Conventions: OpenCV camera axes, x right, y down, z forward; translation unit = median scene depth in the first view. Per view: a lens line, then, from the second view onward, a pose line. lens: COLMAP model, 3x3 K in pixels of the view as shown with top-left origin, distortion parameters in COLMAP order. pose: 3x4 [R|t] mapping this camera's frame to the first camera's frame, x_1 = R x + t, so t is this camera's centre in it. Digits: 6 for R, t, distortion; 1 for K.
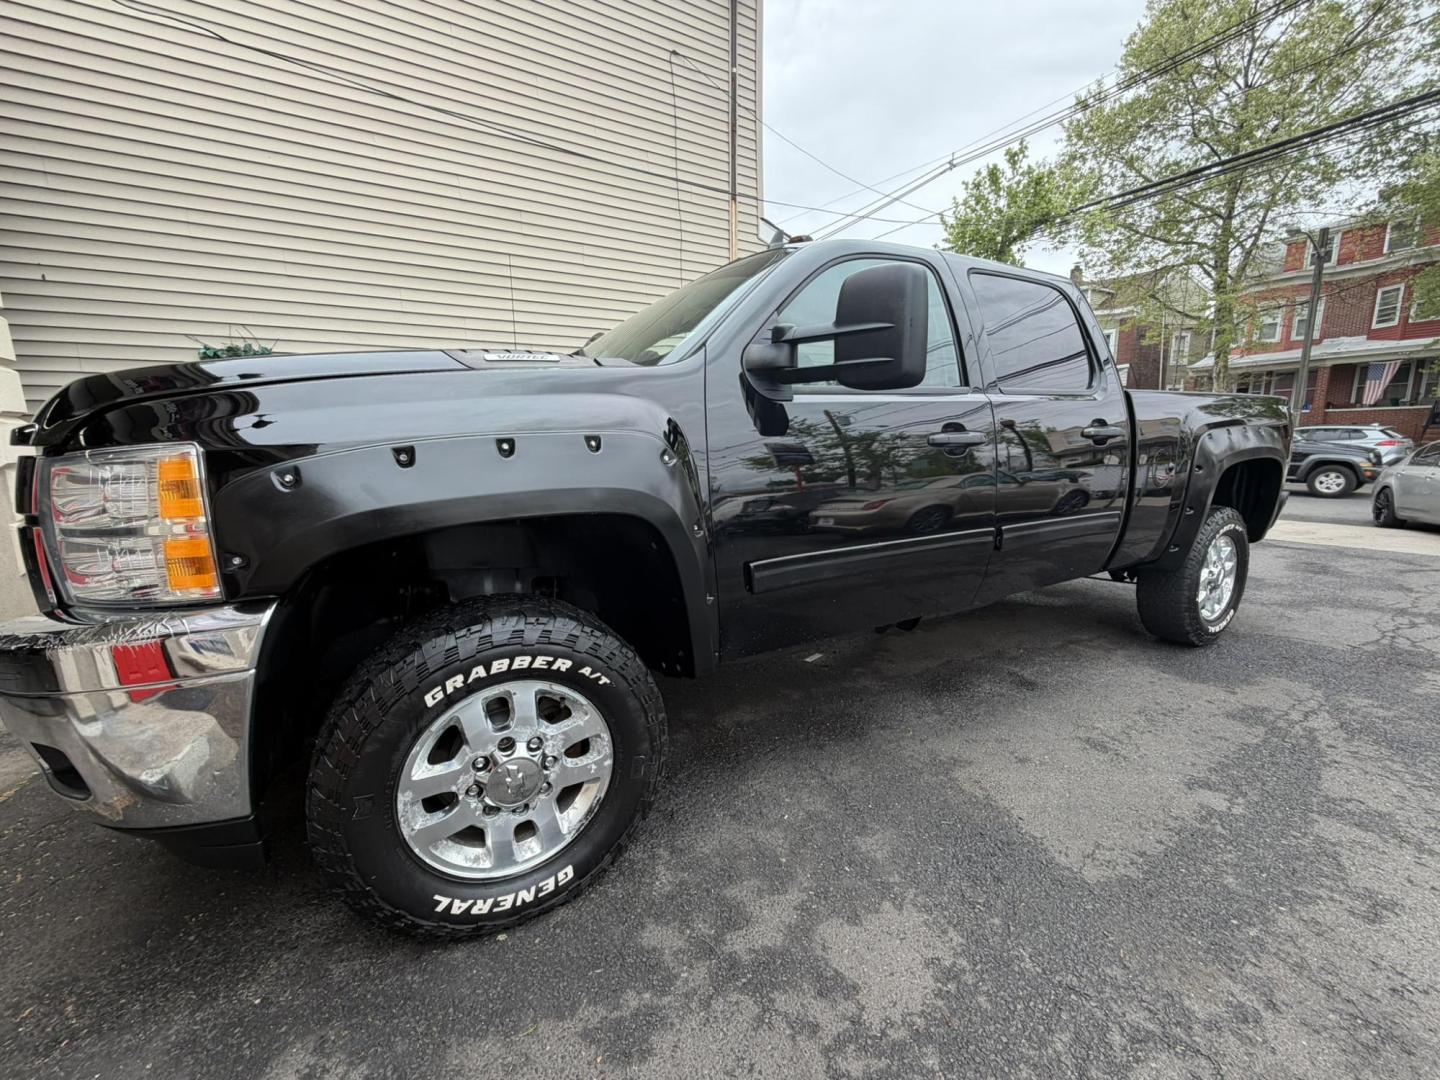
lens RADIAL K [[574.2, 0, 717.0], [0, 574.2, 541.1], [0, 0, 1]] dist [0.000187, -0.000126]
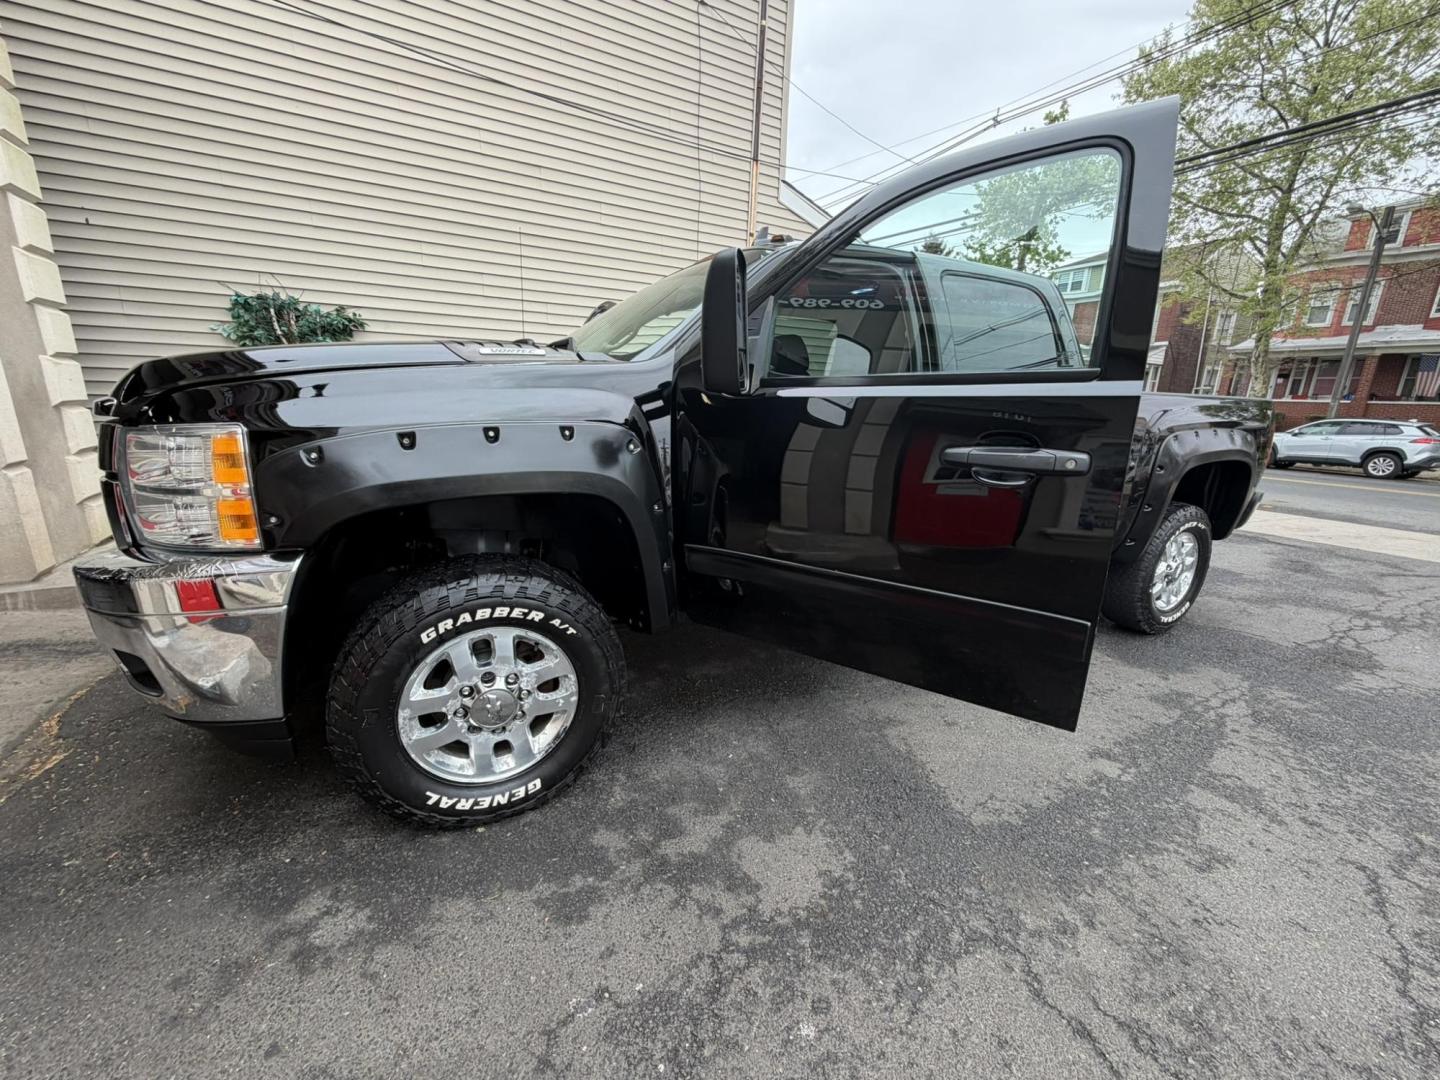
lens RADIAL K [[574.2, 0, 717.1], [0, 574.2, 541.7], [0, 0, 1]] dist [0.000187, -0.000126]
pose [[0.997898, 0.059712, -0.025199, 0.089661], [-0.057684, 0.995535, 0.074713, -0.035284], [0.029548, -0.073102, 0.996887, -0.121395]]
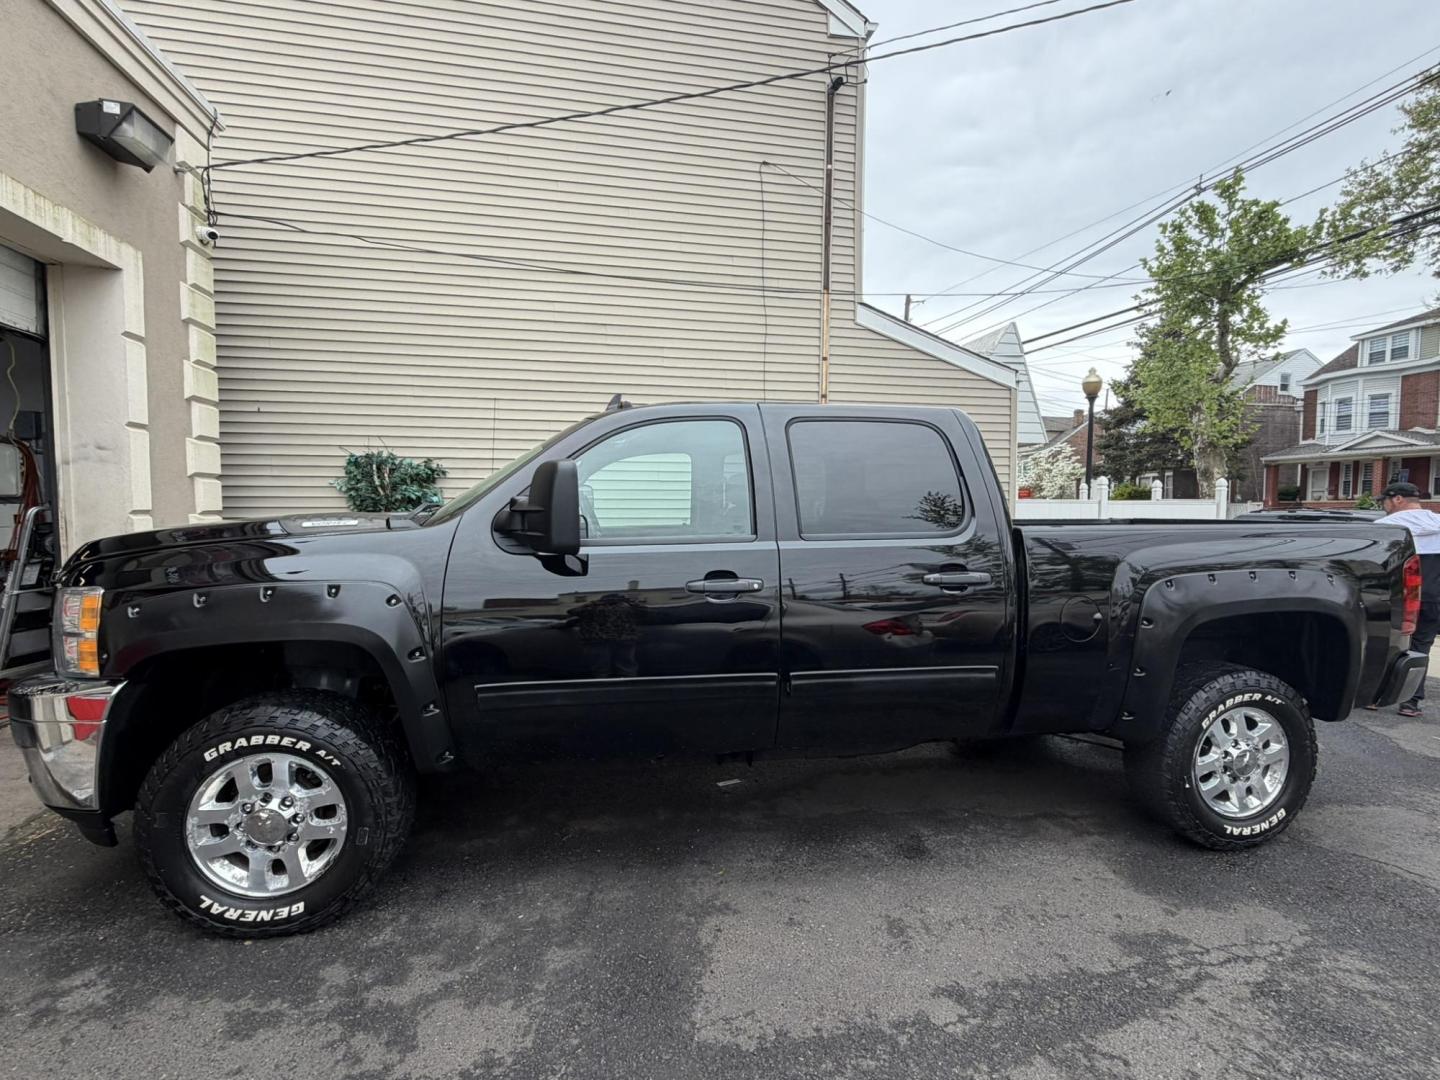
lens RADIAL K [[661.6, 0, 717.8], [0, 661.6, 539.5], [0, 0, 1]] dist [0.001467, -0.001023]
pose [[0.940101, 0.039528, -0.338598, 0.829574], [-0.080739, 0.990812, -0.108498, -0.130247], [0.331198, 0.129337, 0.934655, -0.163145]]
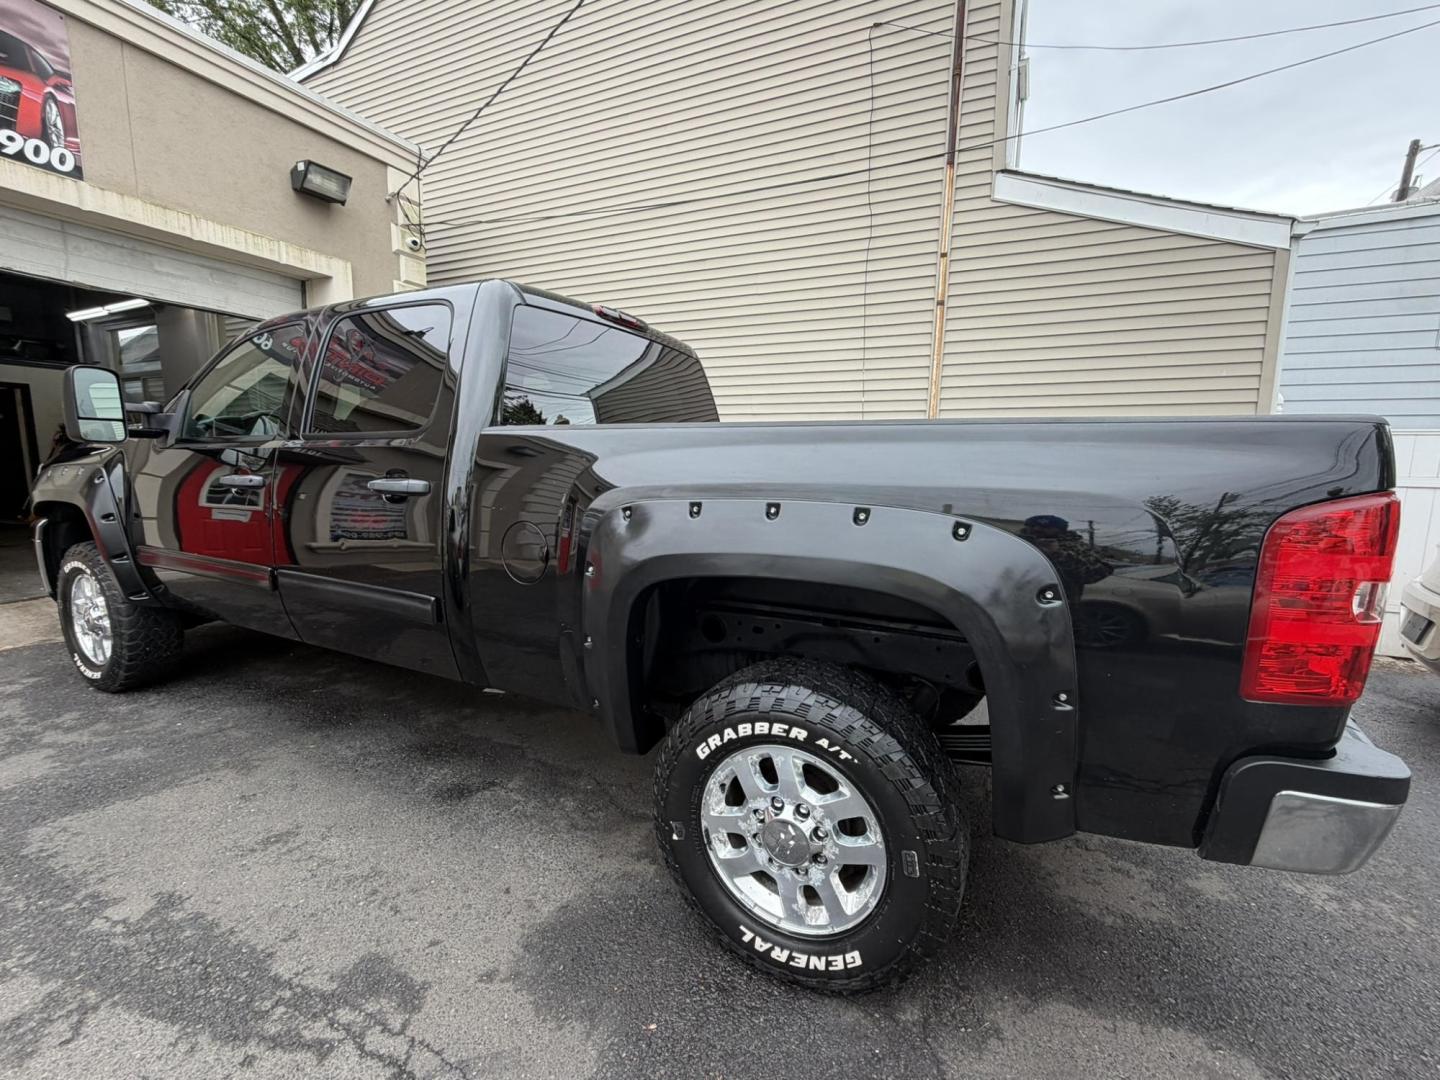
lens RADIAL K [[609.4, 0, 717.8], [0, 609.4, 540.3], [0, 0, 1]] dist [-0.000246, 0.000204]
pose [[0.551751, 0.142246, -0.821789, 1.977840], [-0.171095, 0.983696, 0.055398, -0.293893], [0.816271, 0.110038, 0.567092, 1.110705]]
